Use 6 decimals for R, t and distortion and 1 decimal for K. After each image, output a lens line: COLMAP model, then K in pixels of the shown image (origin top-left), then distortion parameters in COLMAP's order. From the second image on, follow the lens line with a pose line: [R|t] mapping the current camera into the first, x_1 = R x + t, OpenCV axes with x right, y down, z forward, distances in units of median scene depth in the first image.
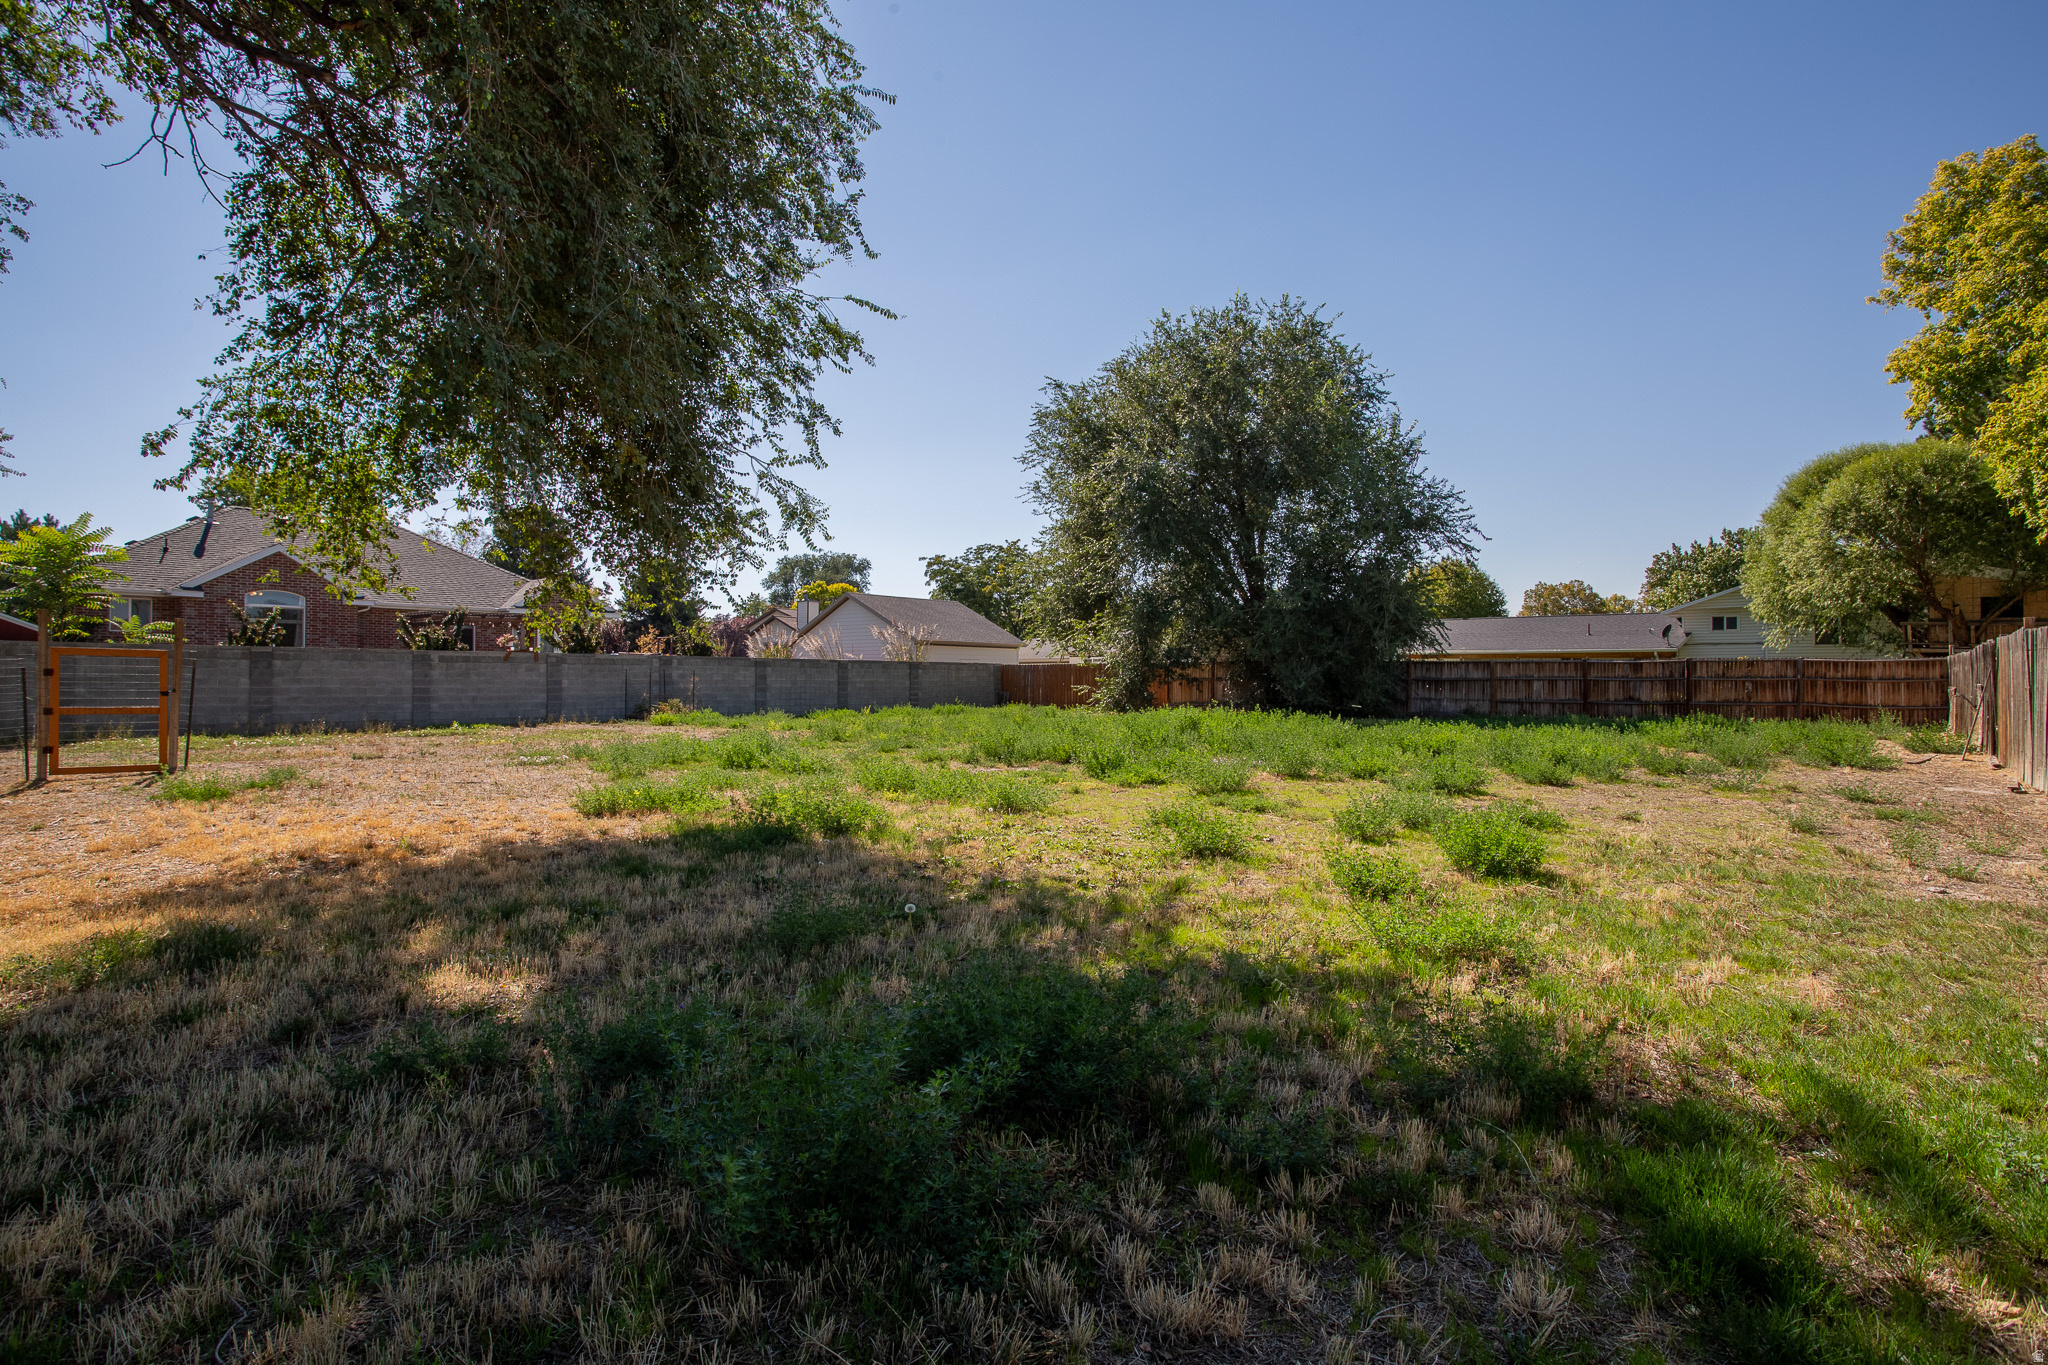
lens RADIAL K [[1098.3, 0, 1026.7], [0, 1098.3, 680.6], [0, 0, 1]] dist [-0.005668, 0.001069]
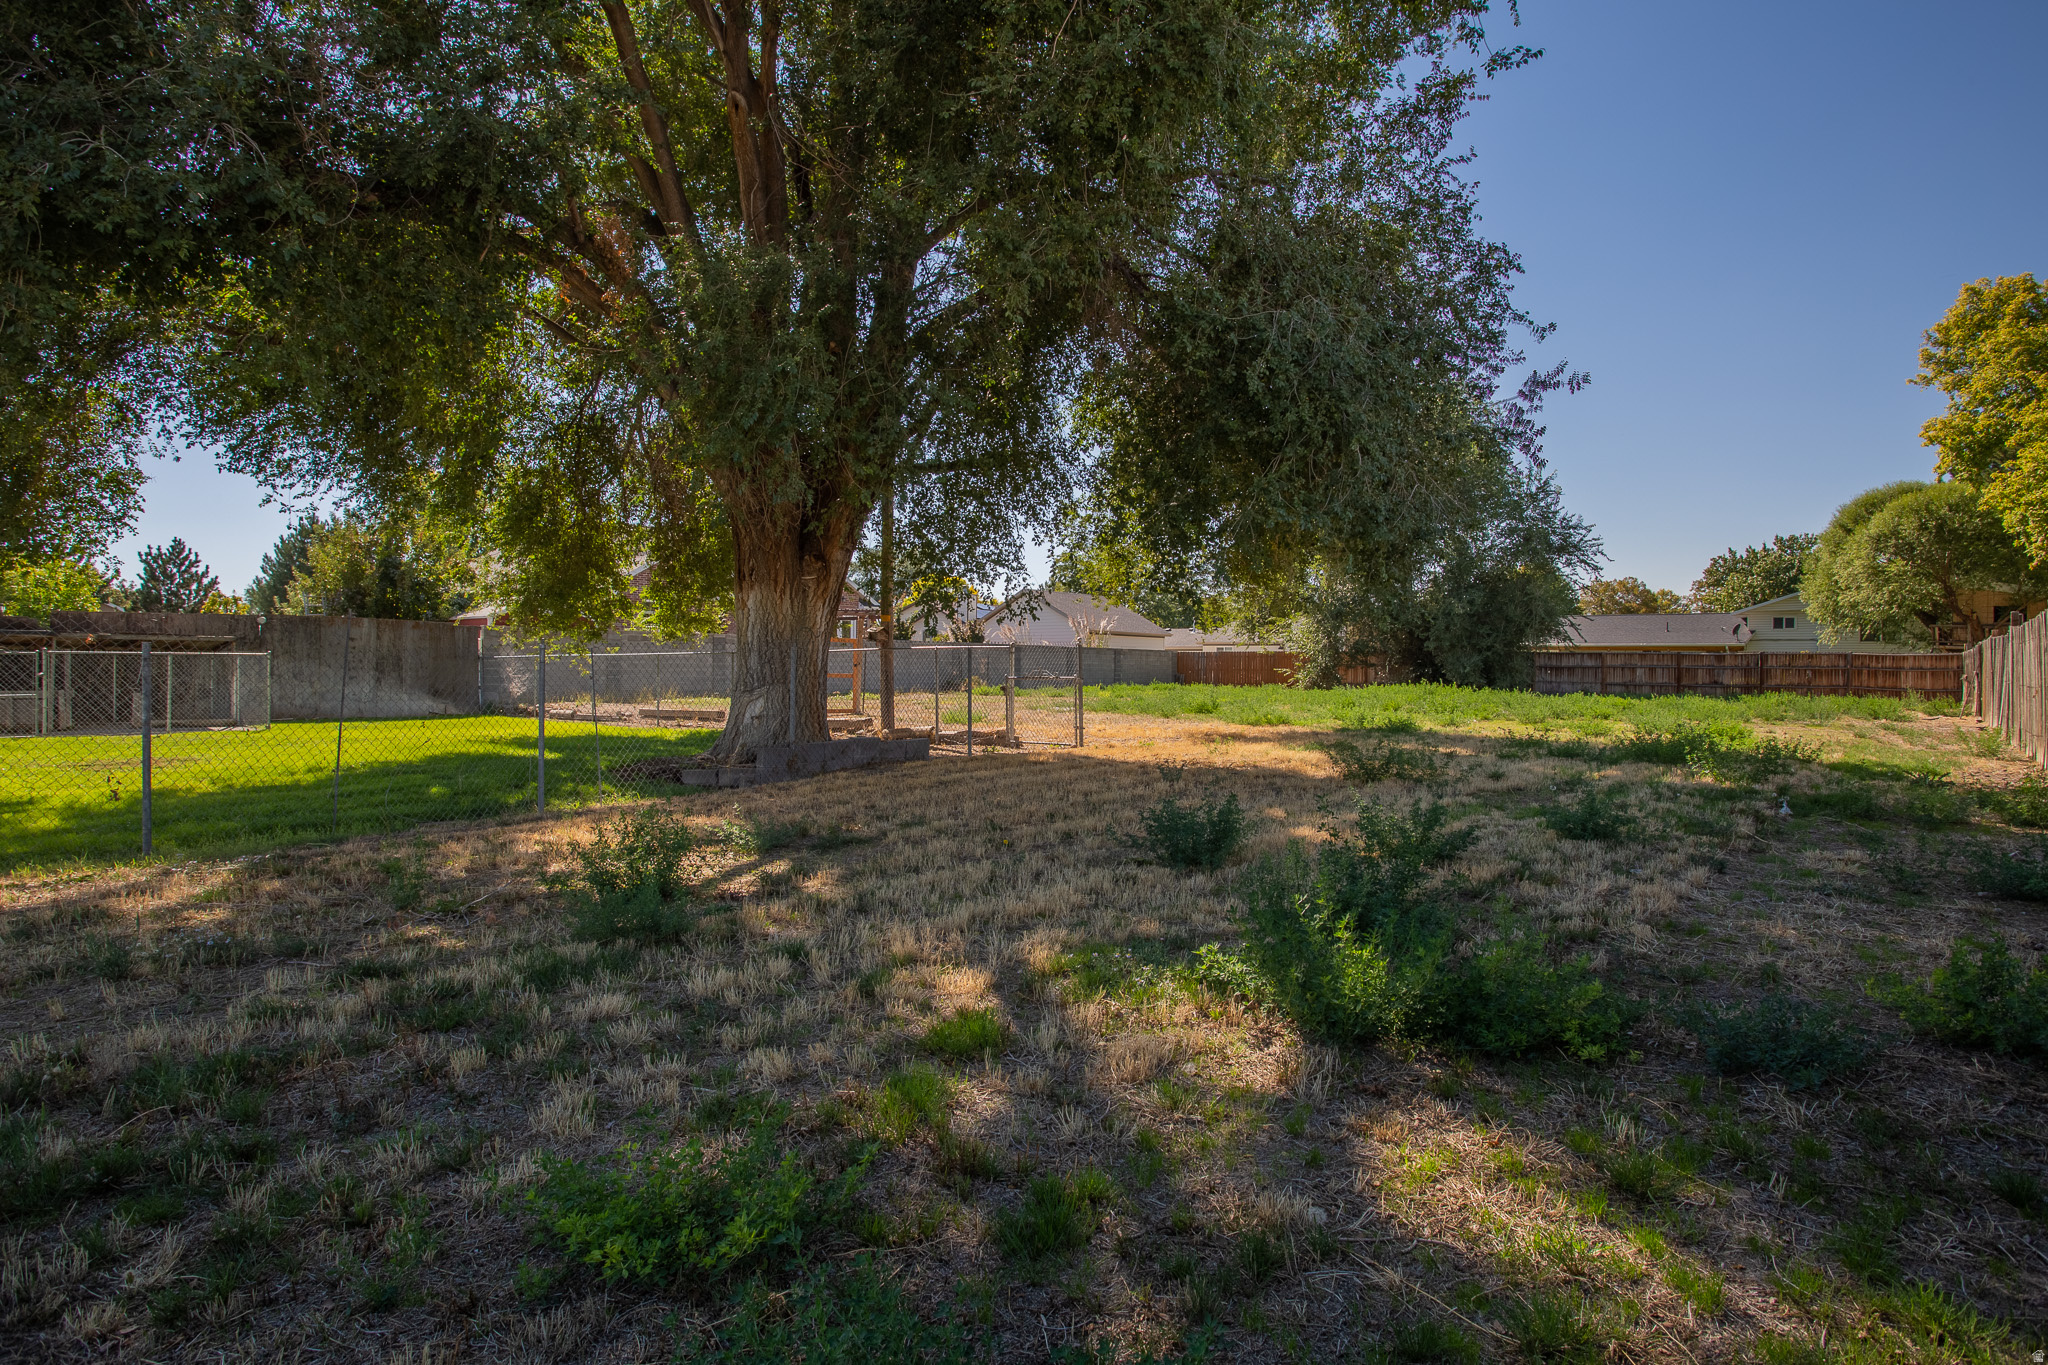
lens RADIAL K [[1098.3, 0, 1021.0], [0, 1098.3, 681.1], [0, 0, 1]] dist [-0.005668, 0.001069]
pose [[0.999590, 0.009287, -0.027086, -0.232710], [-0.008959, 0.999885, 0.012213, 0.006193], [0.027197, -0.011965, 0.999558, -0.314950]]
